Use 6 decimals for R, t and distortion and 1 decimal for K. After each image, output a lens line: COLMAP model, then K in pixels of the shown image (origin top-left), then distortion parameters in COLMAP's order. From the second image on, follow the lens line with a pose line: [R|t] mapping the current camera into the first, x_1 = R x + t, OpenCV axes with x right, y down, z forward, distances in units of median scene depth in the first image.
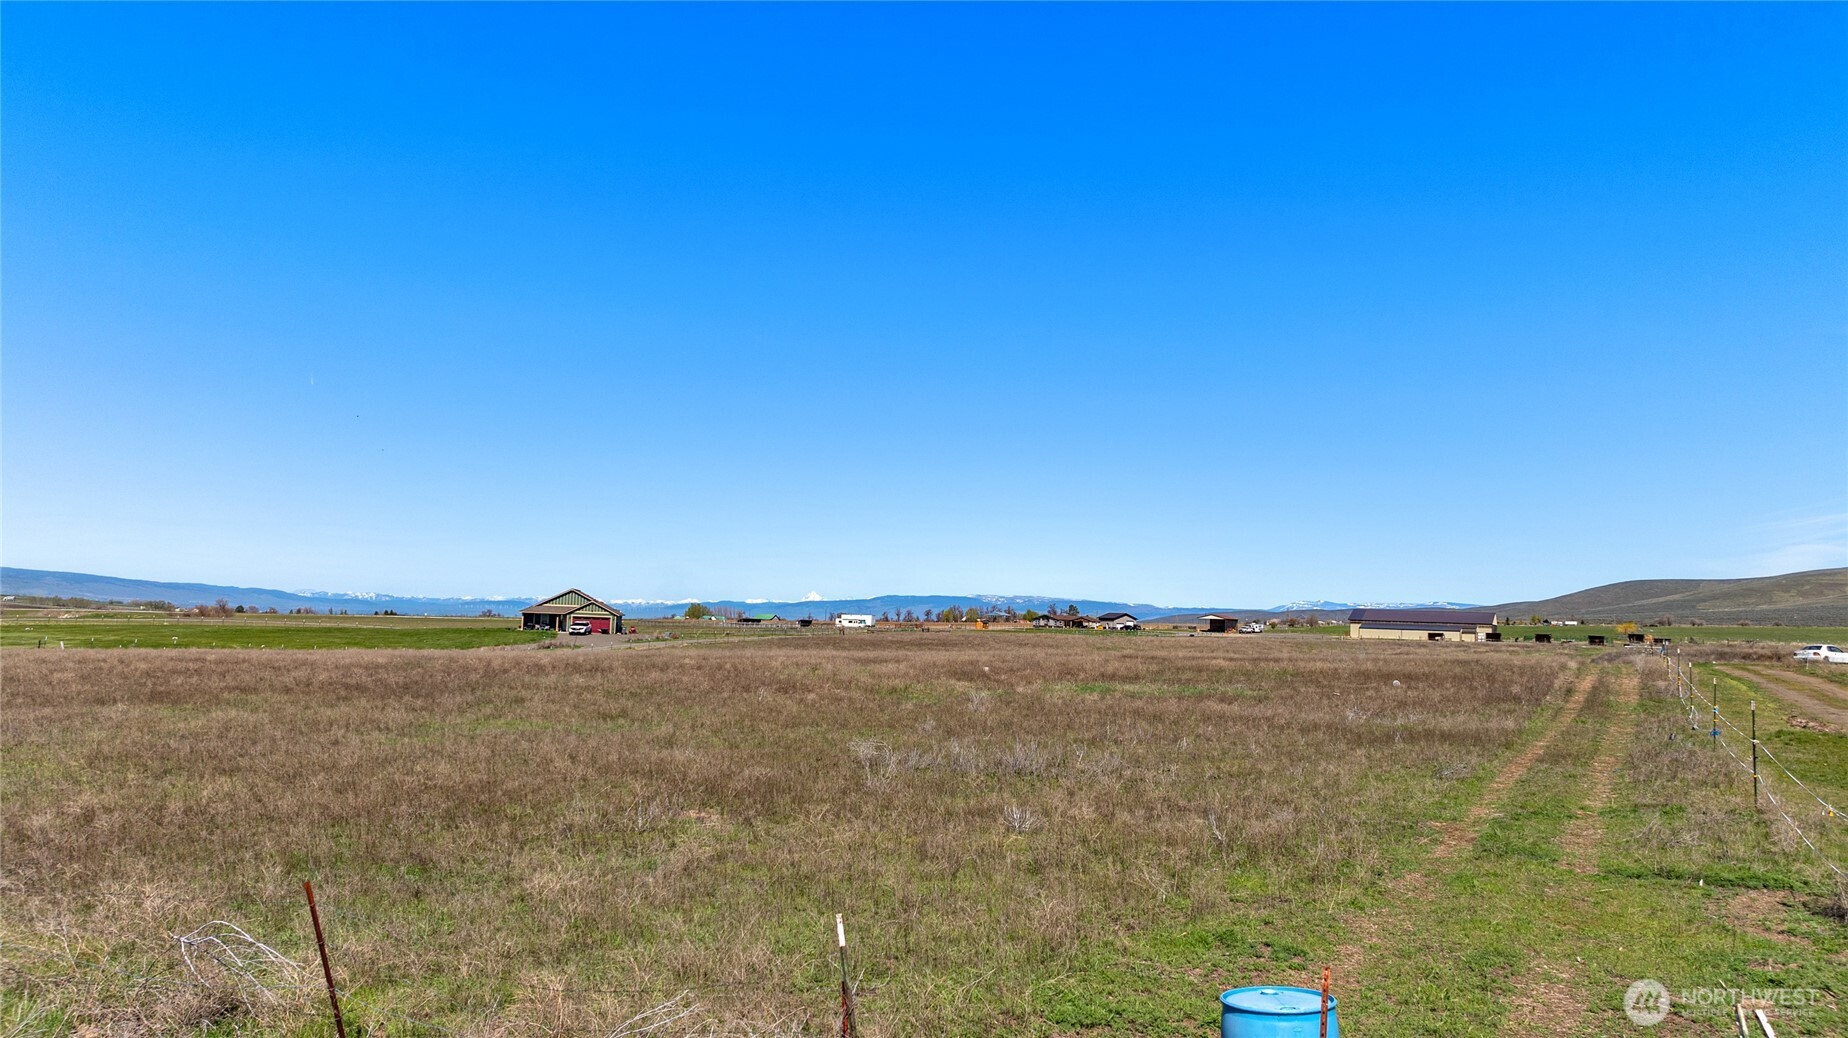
lens RADIAL K [[1299.7, 0, 924.0], [0, 1299.7, 519.0], [0, 0, 1]] dist [-0.024883, 0.020126]
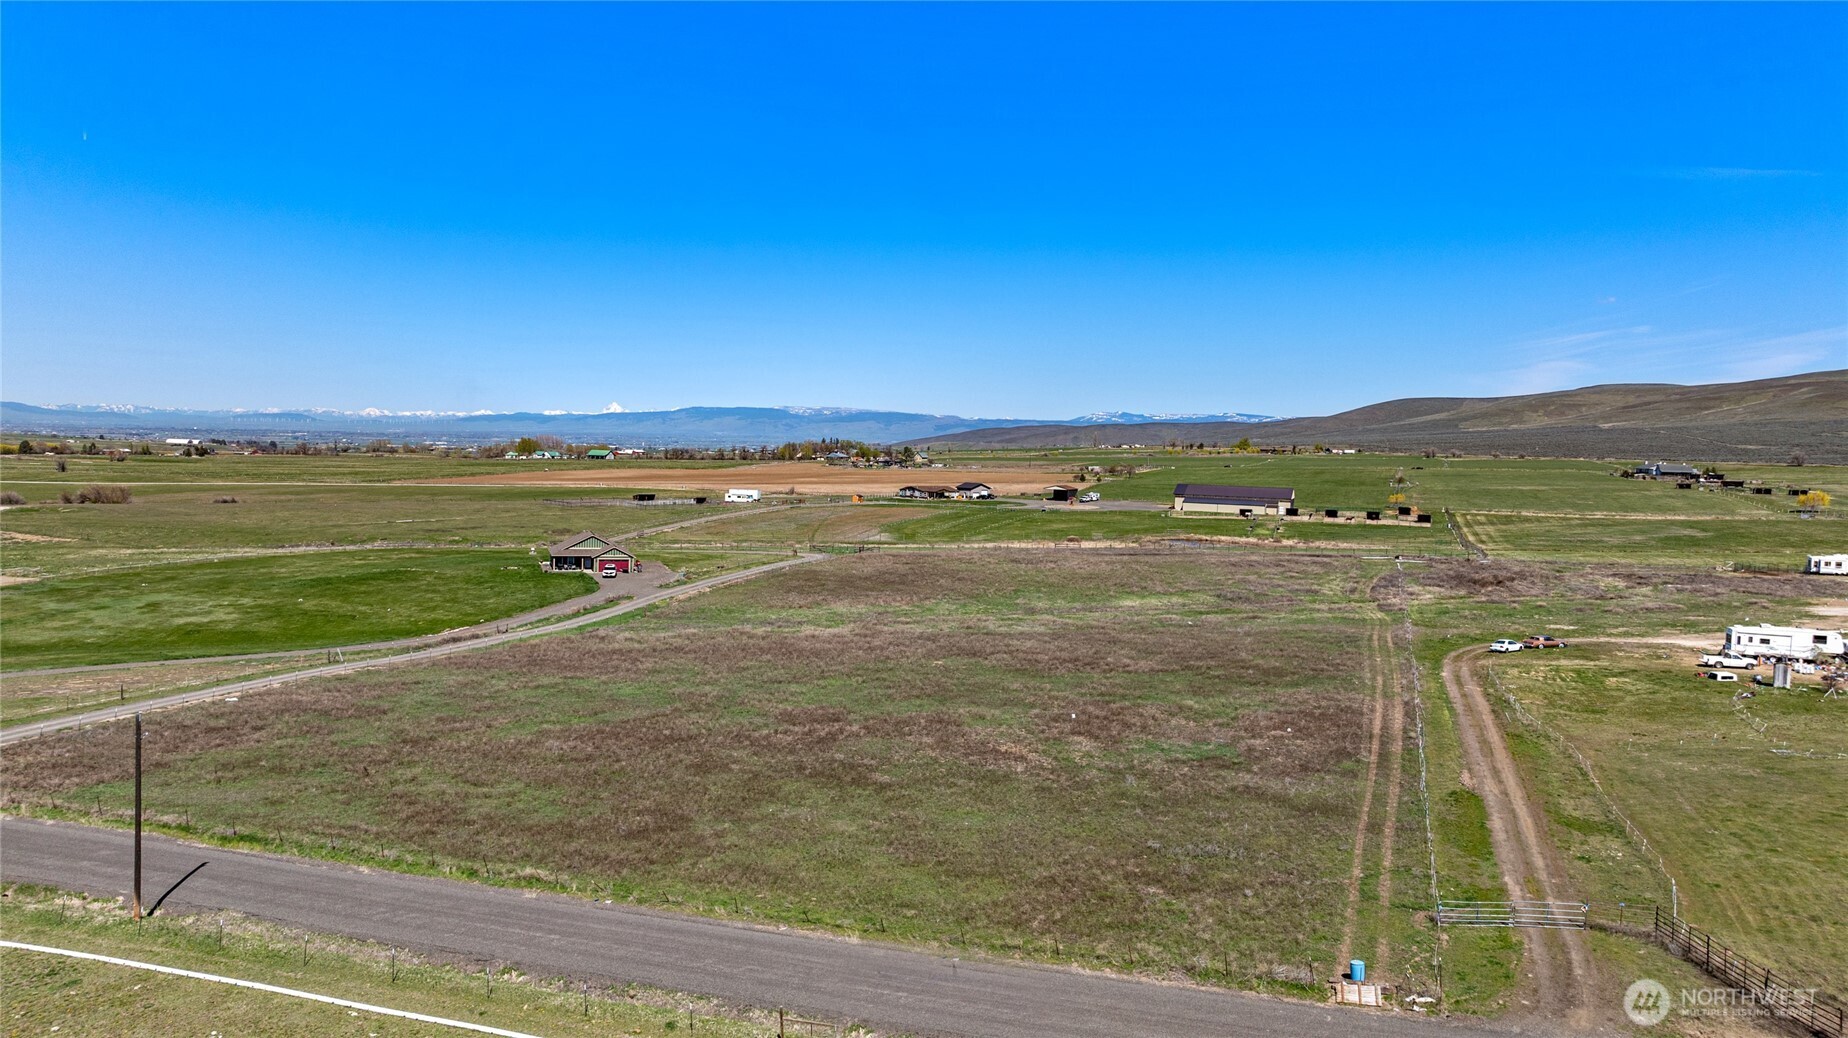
lens RADIAL K [[1299.7, 0, 924.0], [0, 1299.7, 519.0], [0, 0, 1]] dist [-0.024883, 0.020126]
pose [[0.989100, -0.014129, 0.146568, -0.063064], [-0.007159, 0.989594, 0.143711, -0.062270], [-0.147073, -0.143194, 0.978706, -0.109321]]
